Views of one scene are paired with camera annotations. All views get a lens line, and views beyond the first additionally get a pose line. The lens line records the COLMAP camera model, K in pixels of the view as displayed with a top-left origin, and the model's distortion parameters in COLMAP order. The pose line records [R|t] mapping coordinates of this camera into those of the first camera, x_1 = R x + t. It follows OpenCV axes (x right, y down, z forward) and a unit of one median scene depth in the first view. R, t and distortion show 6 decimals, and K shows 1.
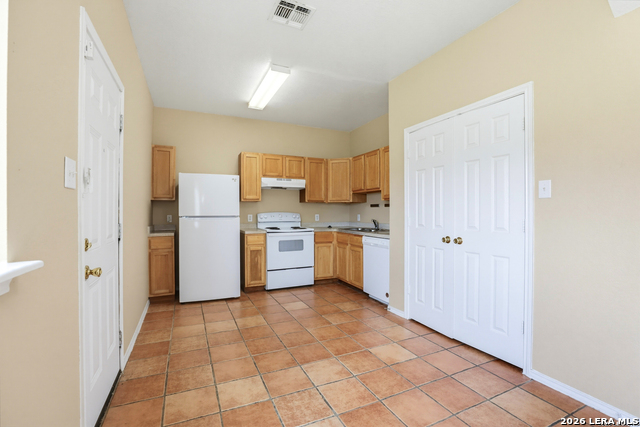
lens RADIAL K [[301.4, 0, 330.2], [0, 301.4, 211.6], [0, 0, 1]] dist [-0.001886, -0.000340]
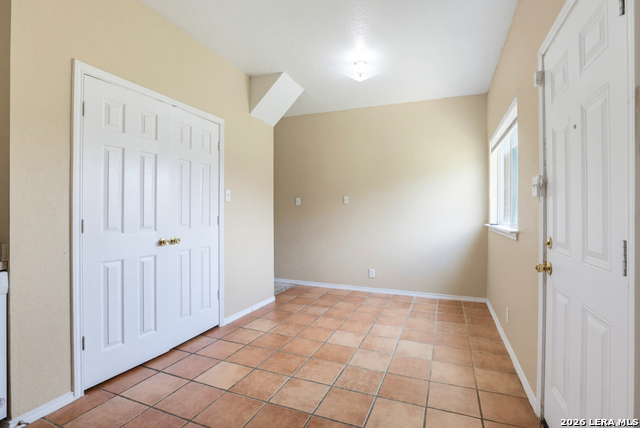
lens RADIAL K [[301.4, 0, 330.2], [0, 301.4, 212.1], [0, 0, 1]] dist [-0.001886, -0.000340]
pose [[-0.674920, -0.003984, 0.737880, -0.699681], [-0.005424, 0.999985, 0.000438, 0.005608], [-0.737871, -0.003707, -0.674931, 1.510083]]
